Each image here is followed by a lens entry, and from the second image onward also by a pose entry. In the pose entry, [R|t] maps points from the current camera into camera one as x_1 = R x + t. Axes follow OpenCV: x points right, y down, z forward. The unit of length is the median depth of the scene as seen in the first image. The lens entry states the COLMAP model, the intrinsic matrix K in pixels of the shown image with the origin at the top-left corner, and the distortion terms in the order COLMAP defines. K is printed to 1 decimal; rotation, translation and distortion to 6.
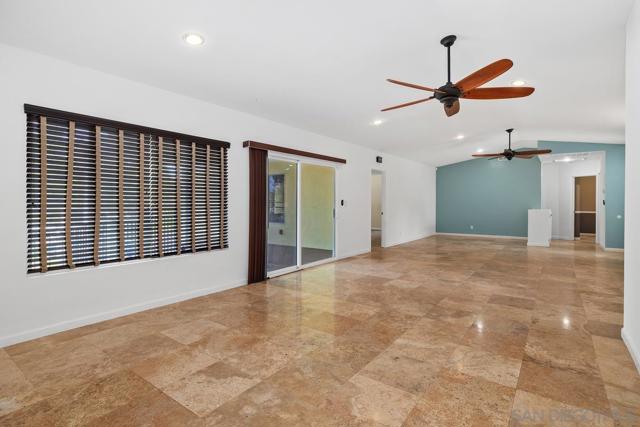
lens RADIAL K [[316.5, 0, 320.4], [0, 316.5, 200.3], [0, 0, 1]] dist [0.002475, 0.000715]
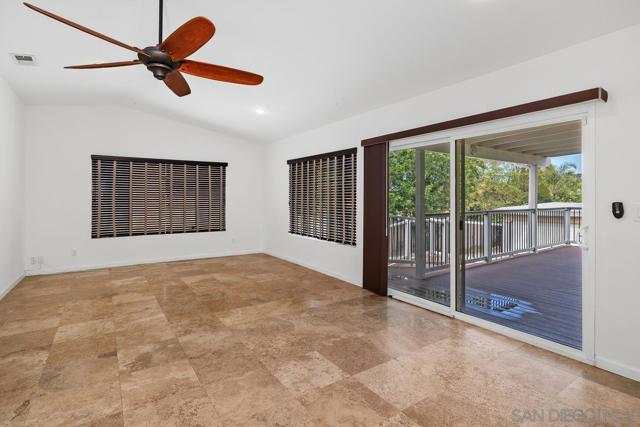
lens RADIAL K [[316.5, 0, 320.4], [0, 316.5, 200.3], [0, 0, 1]] dist [0.002475, 0.000715]
pose [[-0.322756, 0.001893, -0.946480, 1.062917], [0.003371, 0.999994, 0.000851, -0.009009], [0.946476, -0.002916, -0.322760, 1.727324]]
